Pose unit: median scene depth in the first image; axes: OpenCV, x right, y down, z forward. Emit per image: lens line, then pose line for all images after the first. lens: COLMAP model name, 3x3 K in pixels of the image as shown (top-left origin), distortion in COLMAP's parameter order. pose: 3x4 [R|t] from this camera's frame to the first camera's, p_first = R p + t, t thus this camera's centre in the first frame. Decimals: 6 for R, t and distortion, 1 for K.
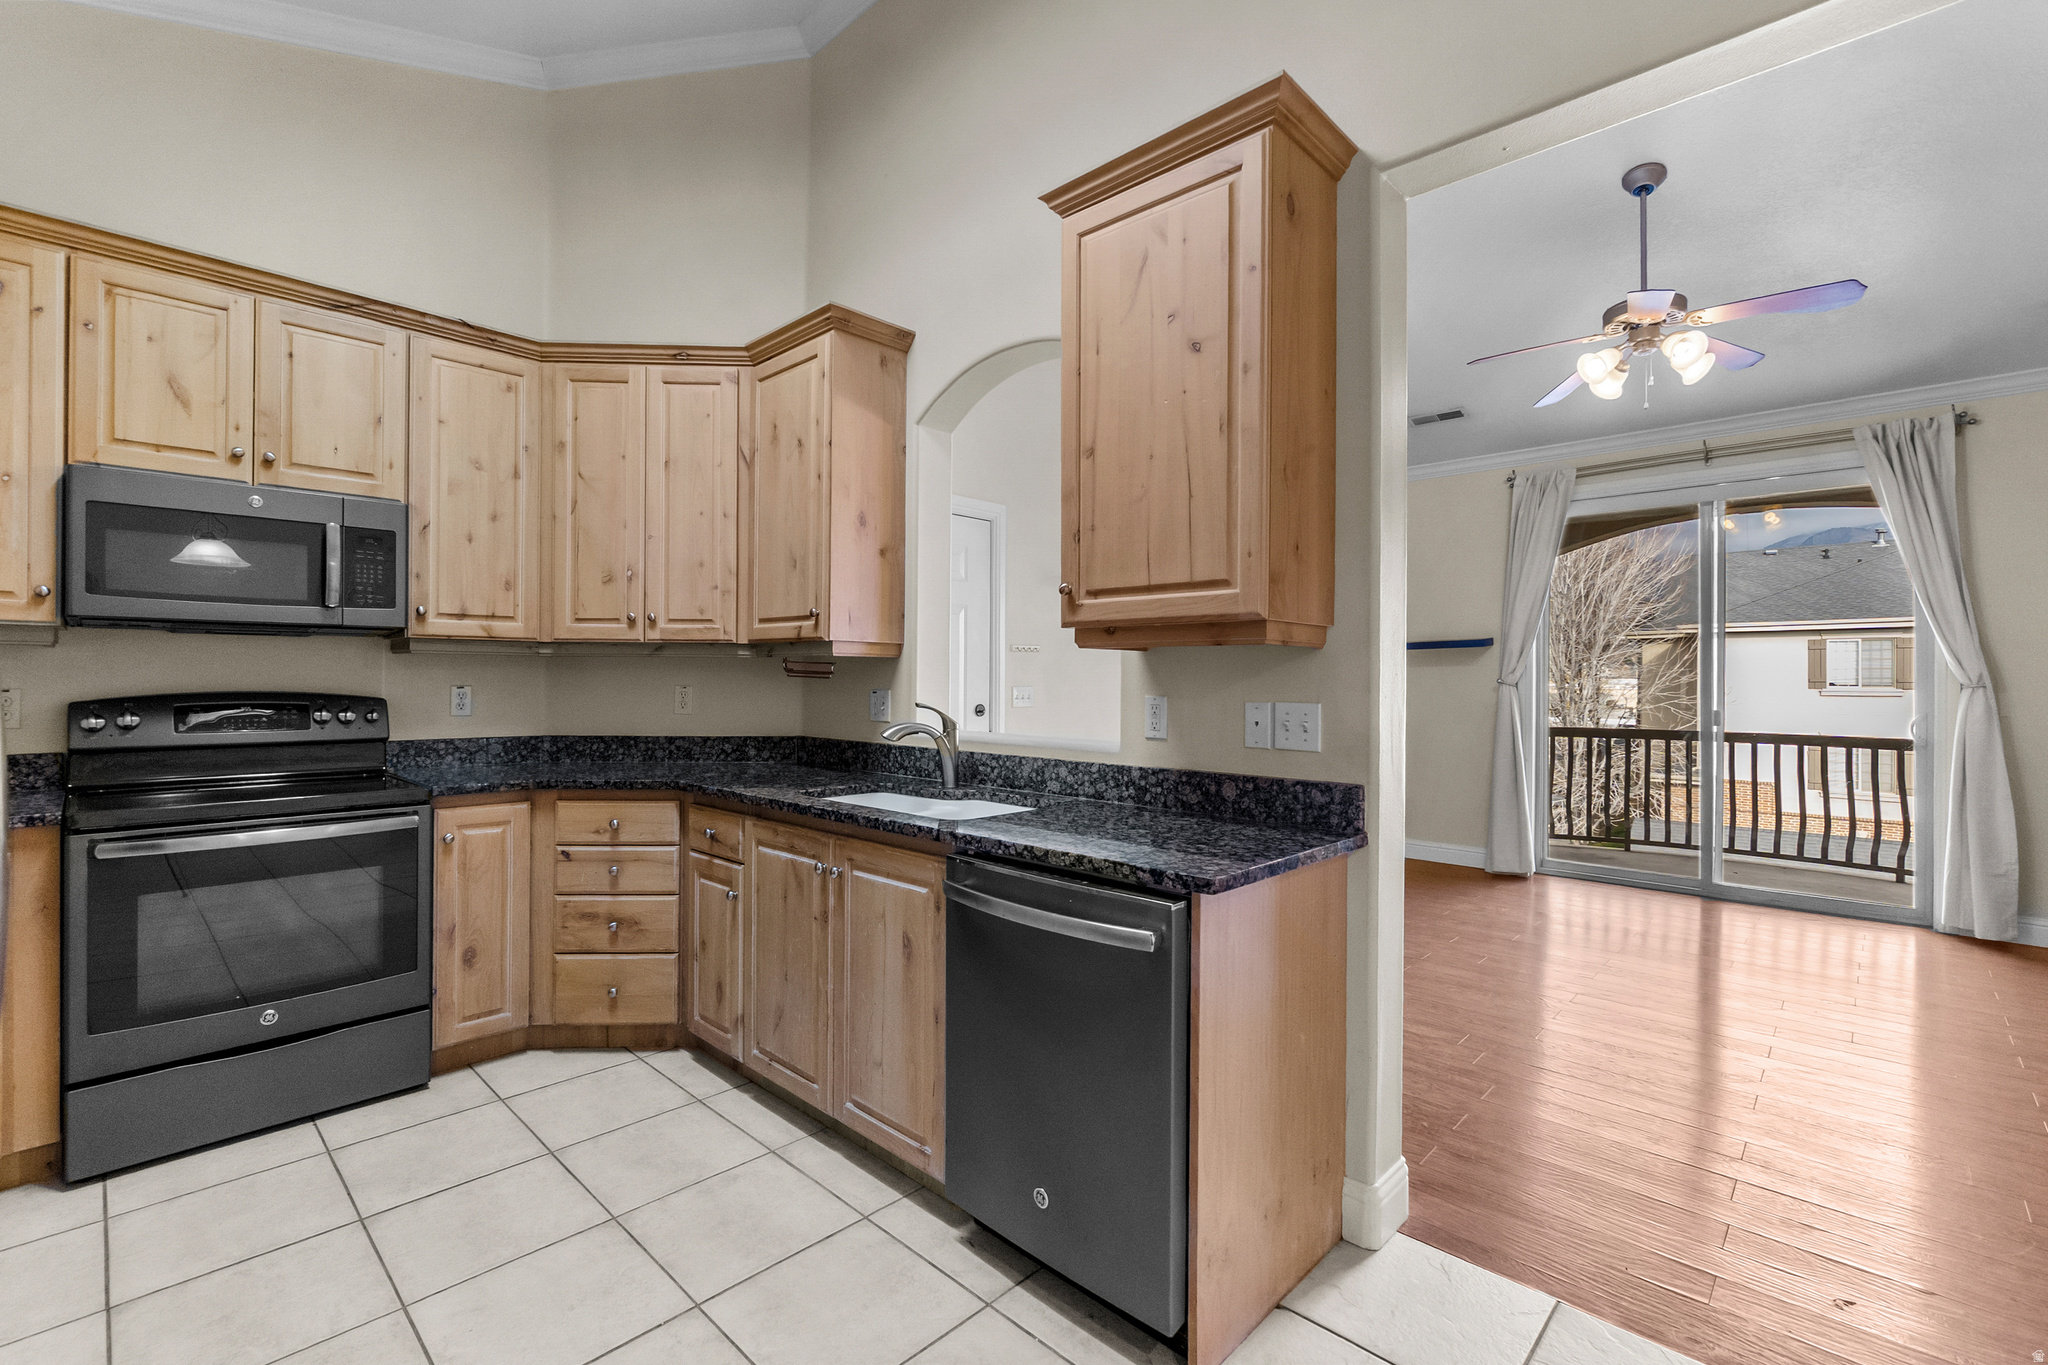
lens RADIAL K [[905.7, 0, 1010.7], [0, 905.7, 675.0], [0, 0, 1]] dist [-0.005364, 0.000920]
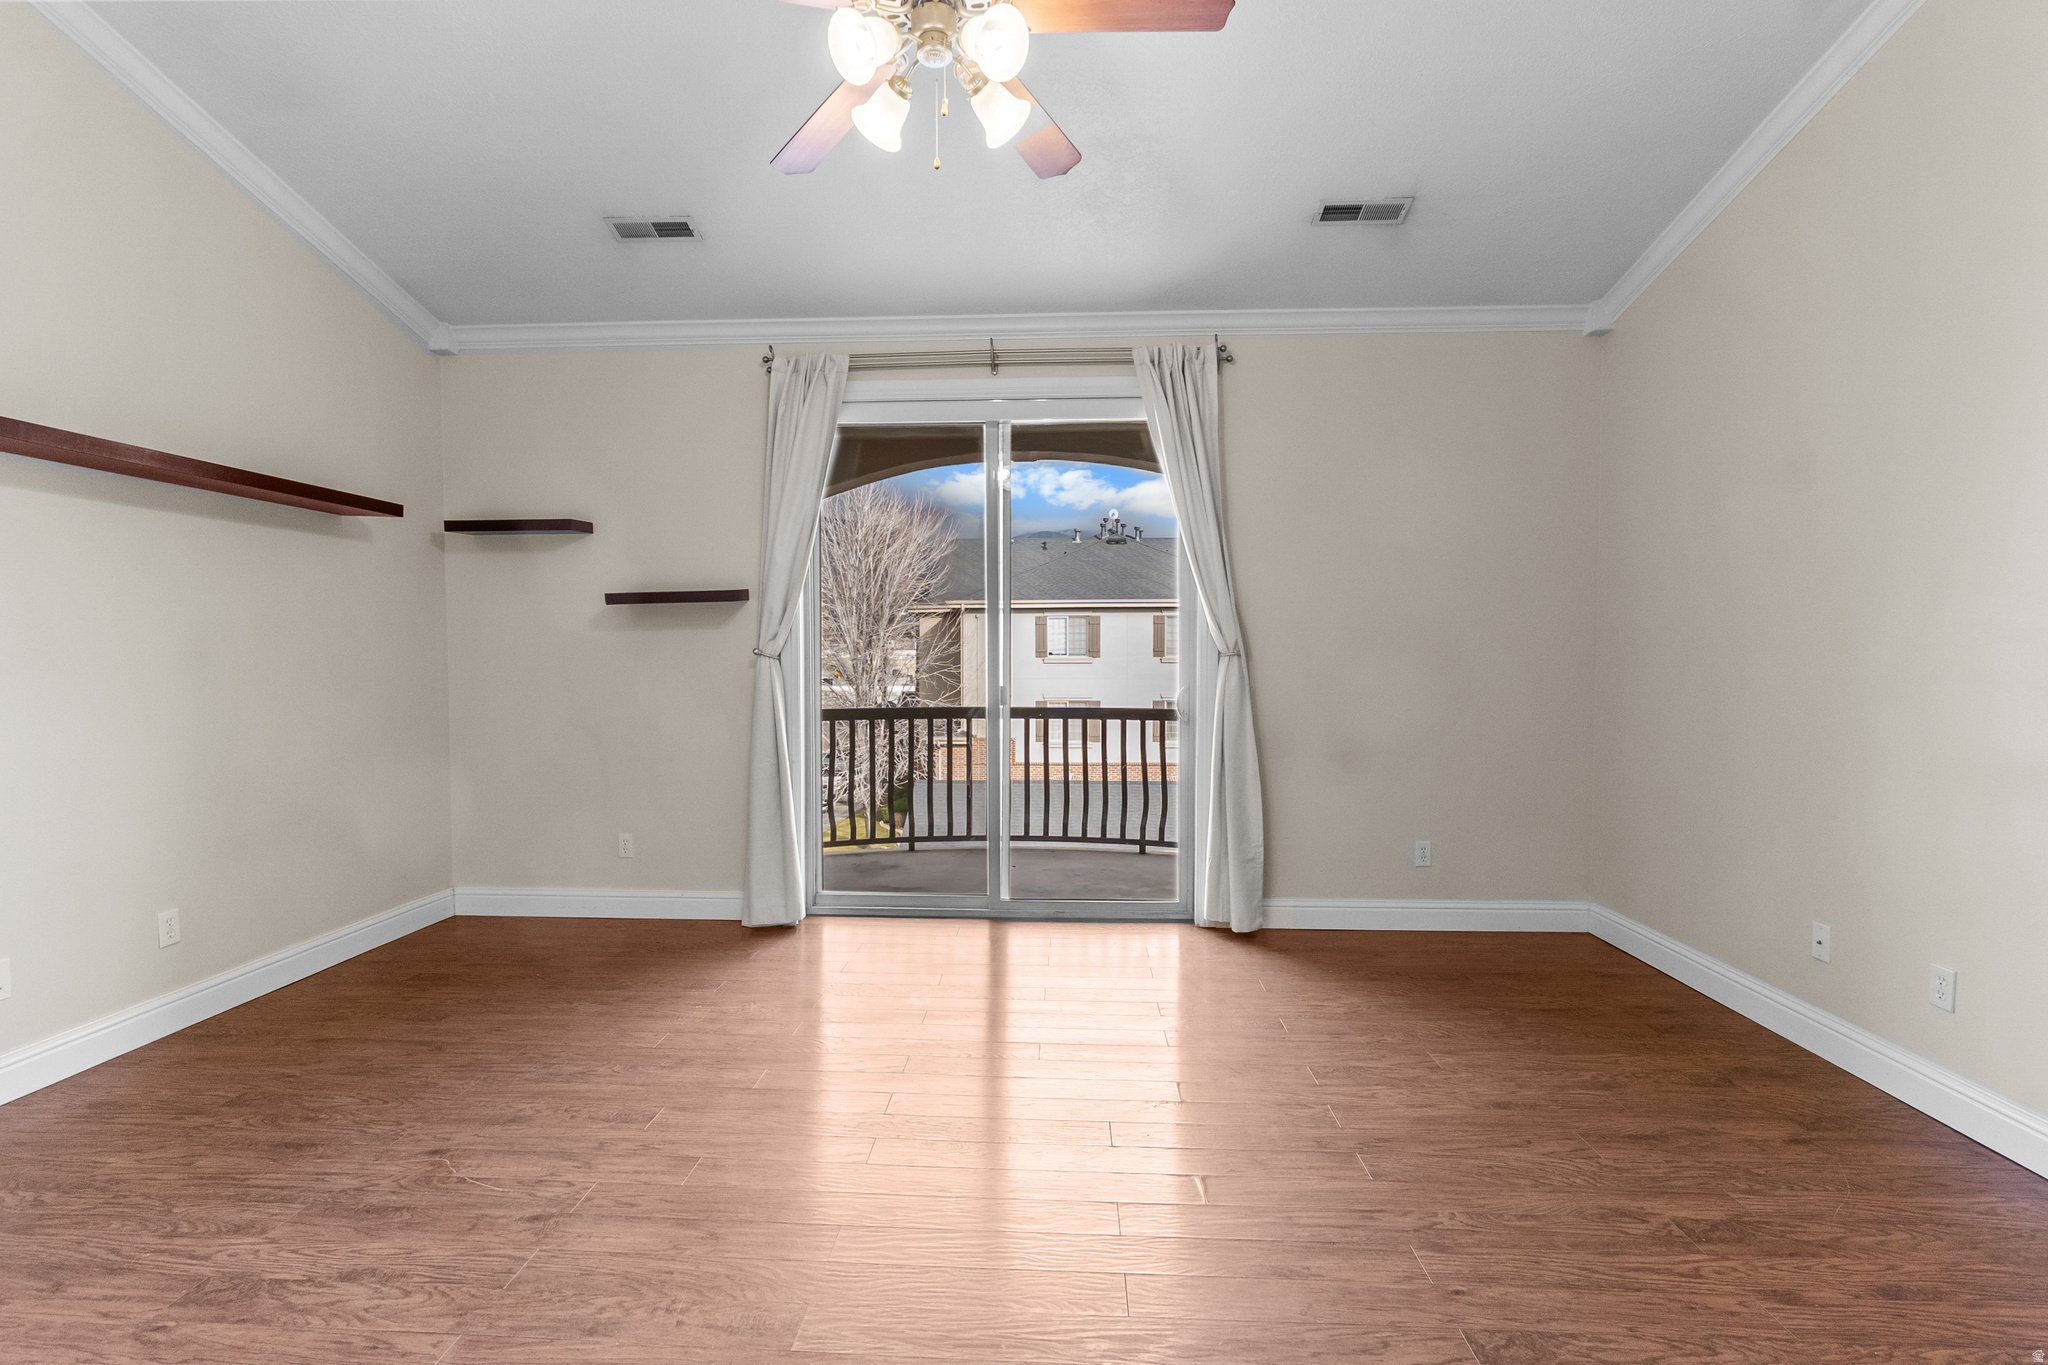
lens RADIAL K [[944.1, 0, 1004.3], [0, 944.1, 690.3], [0, 0, 1]] dist [-0.009766, 0.002203]
pose [[0.764584, -0.031836, 0.643737, 0.363675], [0.002757, 0.998932, 0.046127, 0.005318], [-0.644518, -0.033493, 0.763855, 0.537334]]
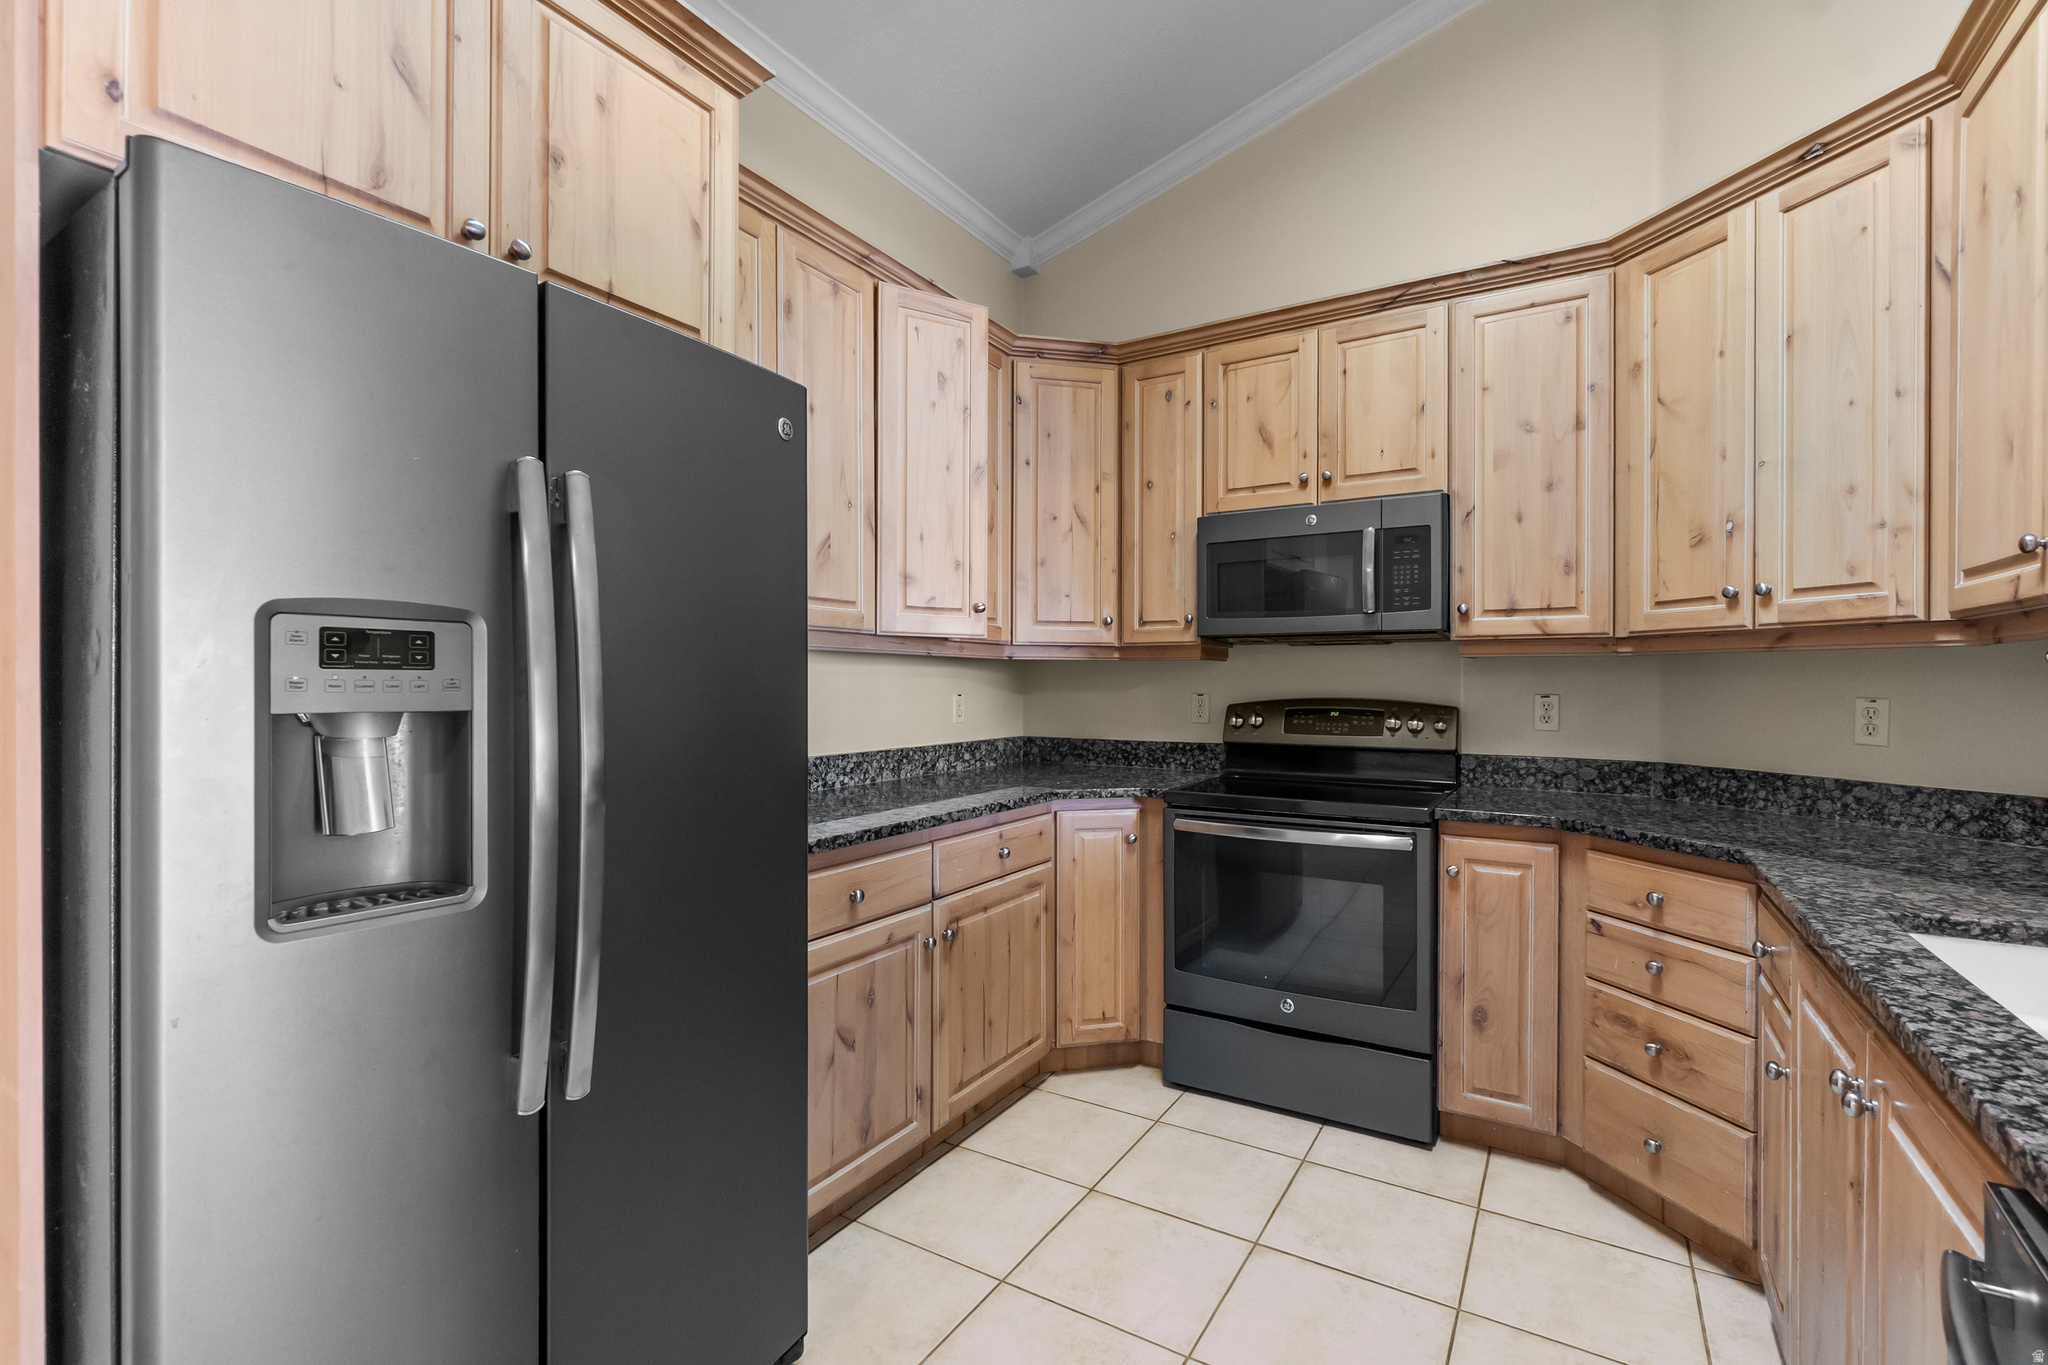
lens RADIAL K [[905.7, 0, 1025.6], [0, 905.7, 685.9], [0, 0, 1]] dist [-0.005364, 0.000920]
pose [[0.223664, -0.001257, -0.974665, 0.096962], [0.001755, 0.999998, -0.000887, 0.003506], [0.974665, -0.001512, 0.223666, 0.319091]]
